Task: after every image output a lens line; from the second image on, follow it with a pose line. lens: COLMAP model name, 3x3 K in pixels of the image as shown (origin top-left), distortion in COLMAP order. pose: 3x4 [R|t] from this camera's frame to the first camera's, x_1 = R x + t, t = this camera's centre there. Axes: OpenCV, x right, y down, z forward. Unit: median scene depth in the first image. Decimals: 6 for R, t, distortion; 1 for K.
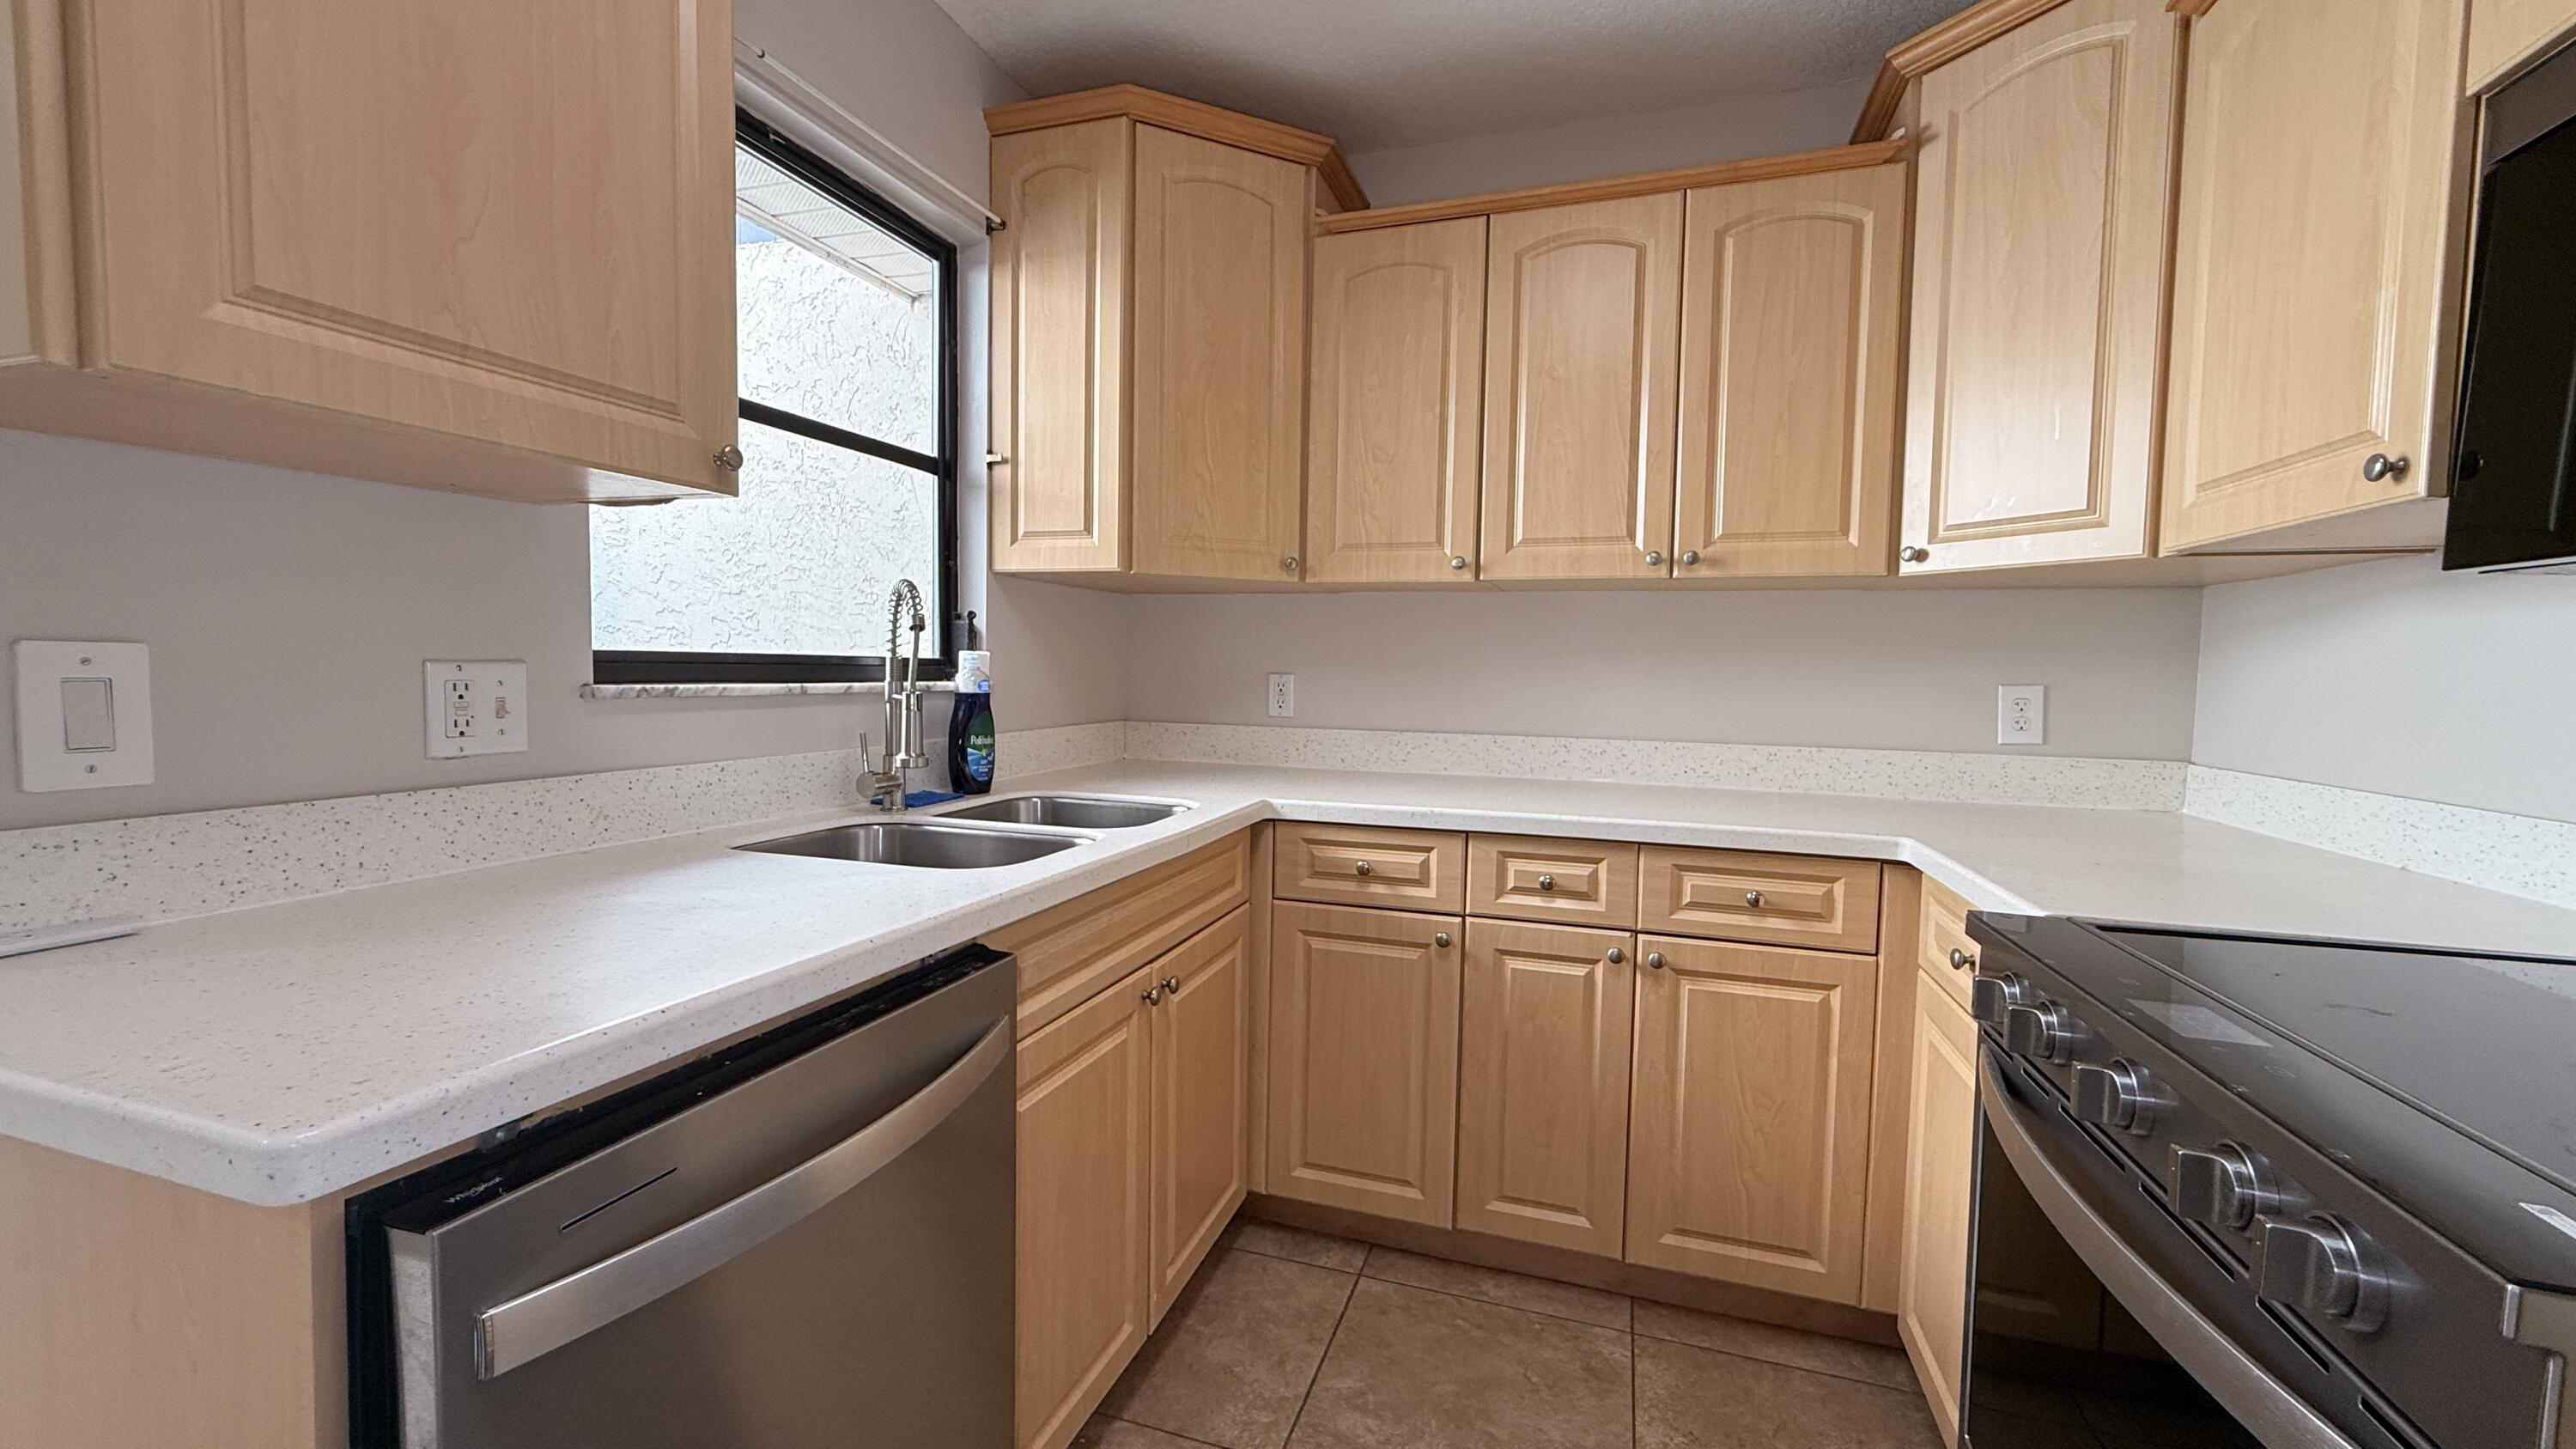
lens RADIAL K [[1026.9, 0, 1281.6], [0, 1026.9, 725.6], [0, 0, 1]] dist [-0.000422, 0.000294]
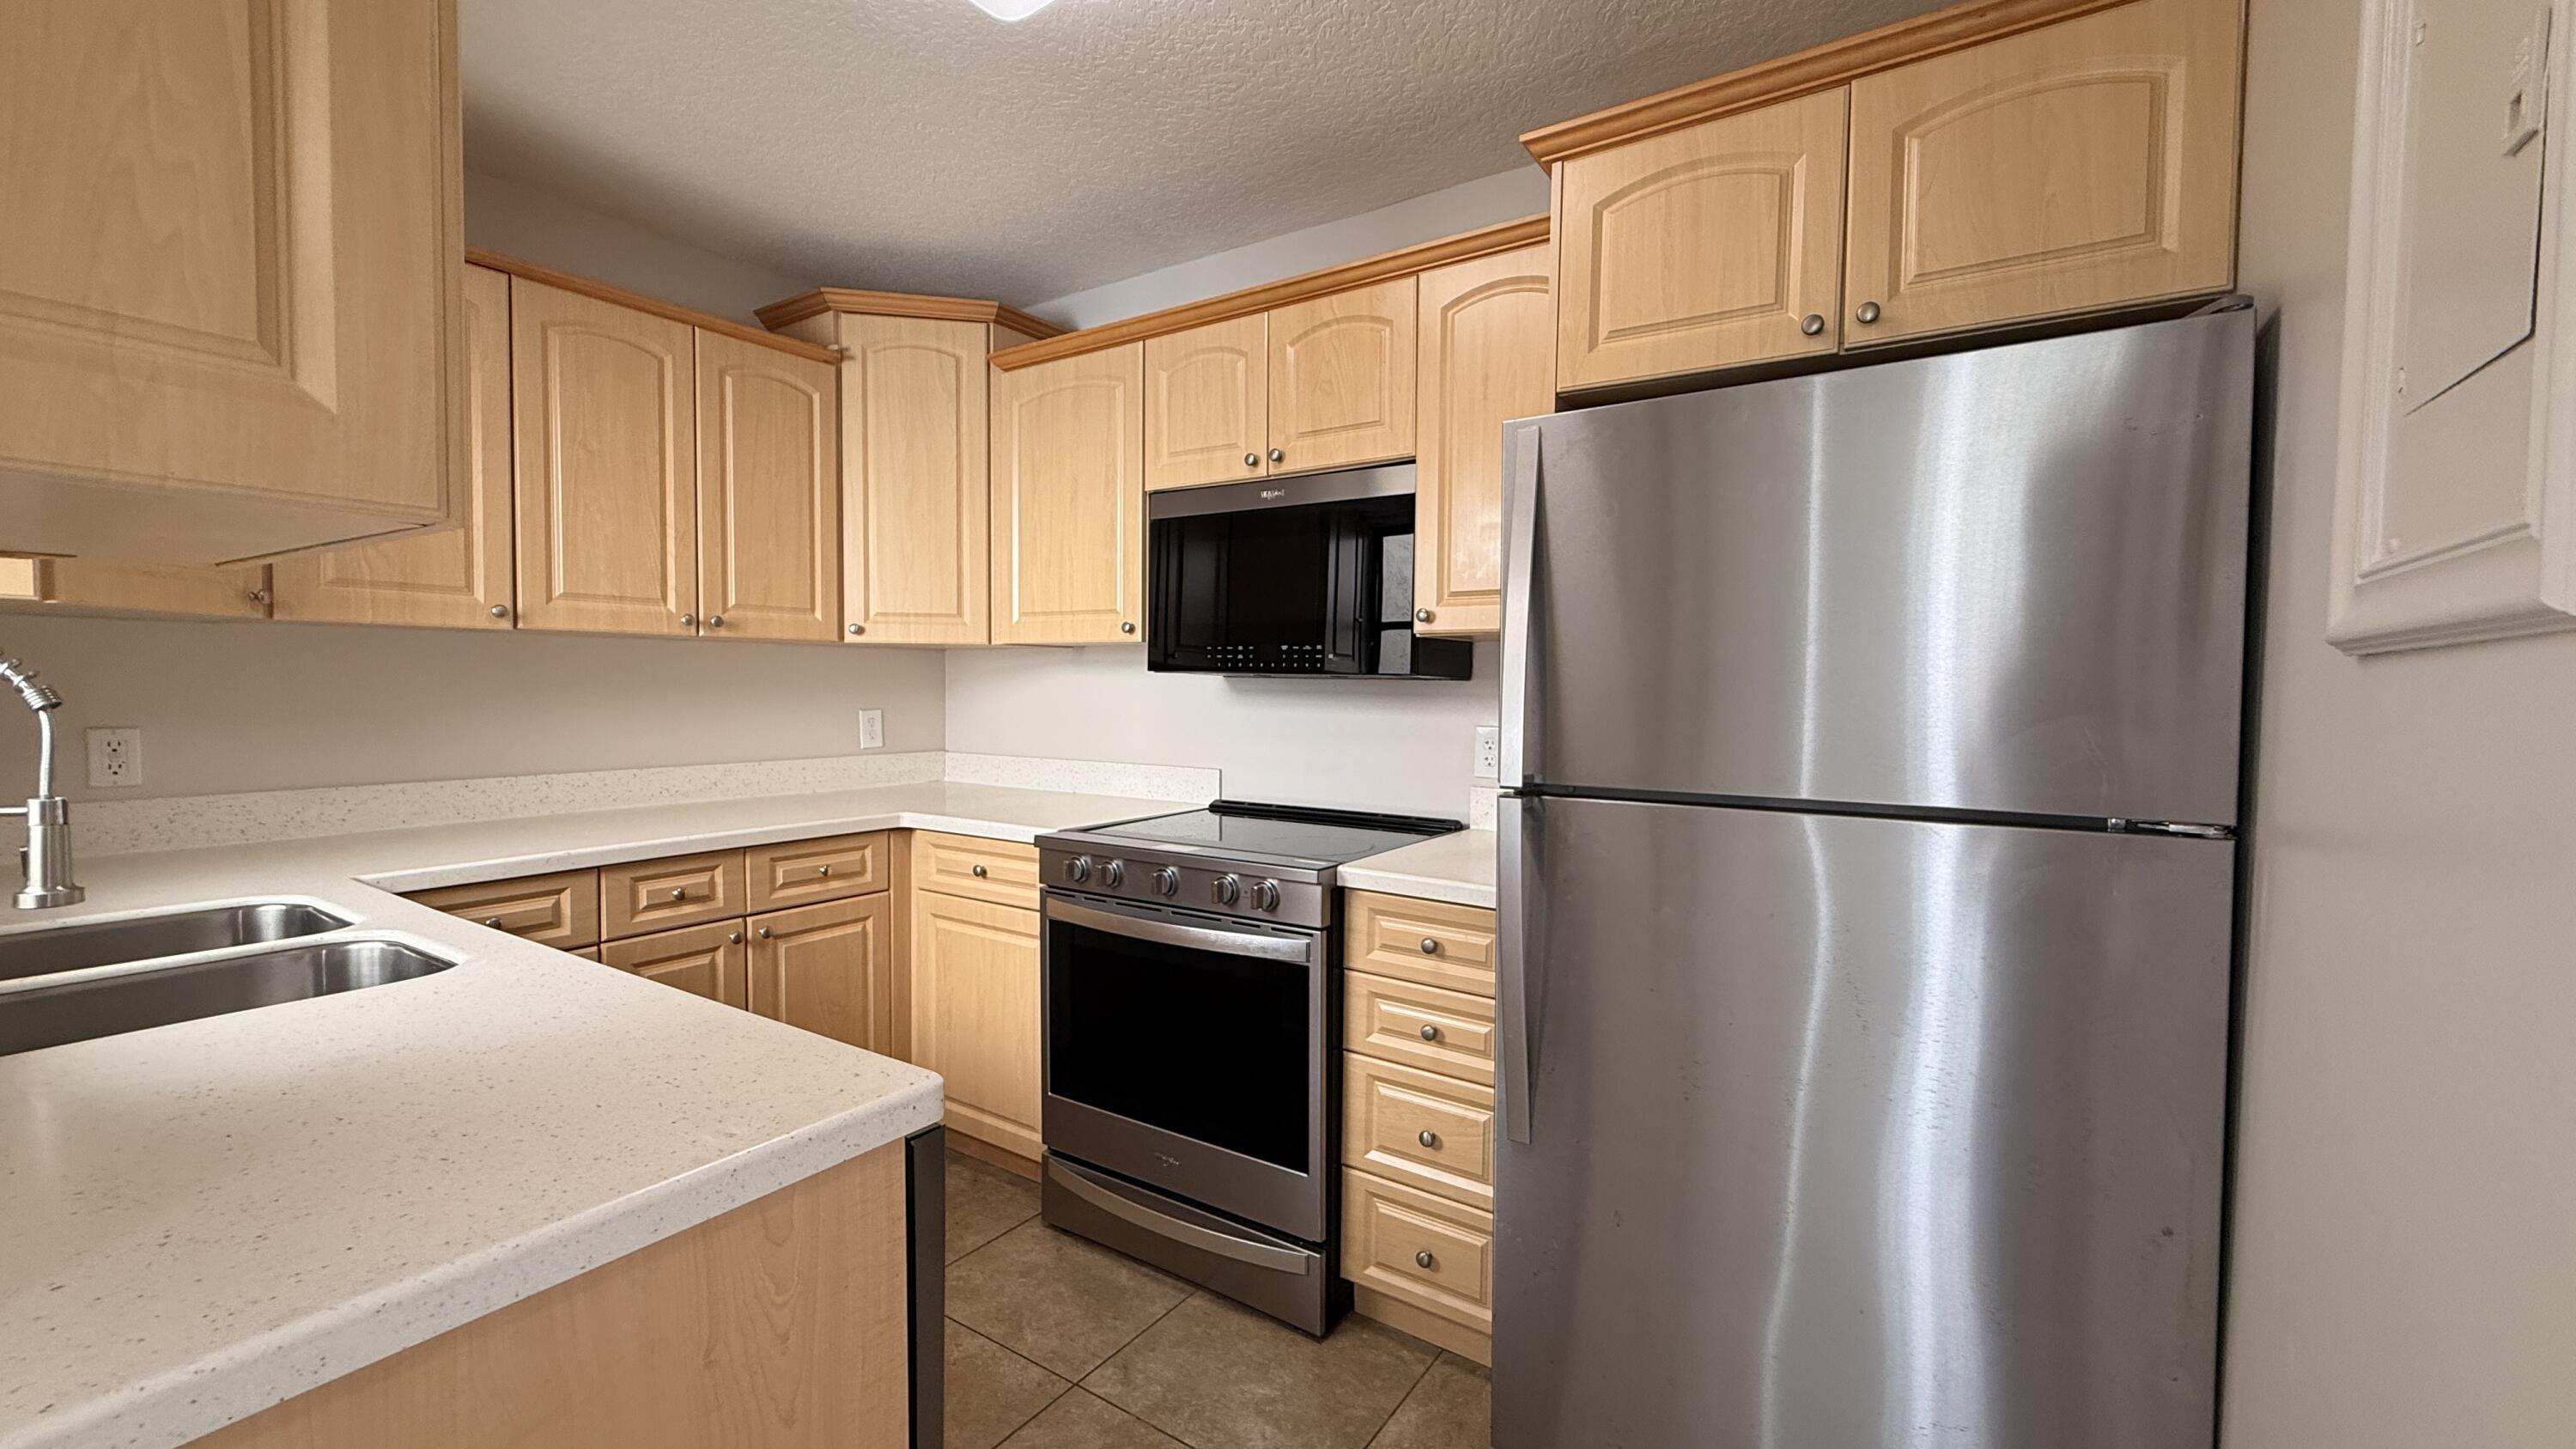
lens RADIAL K [[1026.9, 0, 1281.1], [0, 1026.9, 723.2], [0, 0, 1]] dist [-0.000422, 0.000294]
pose [[0.257768, -0.053834, 0.964706, -0.656434], [0.050142, 0.997847, 0.042285, -0.057409], [-0.964905, 0.037472, 0.259912, 0.004470]]
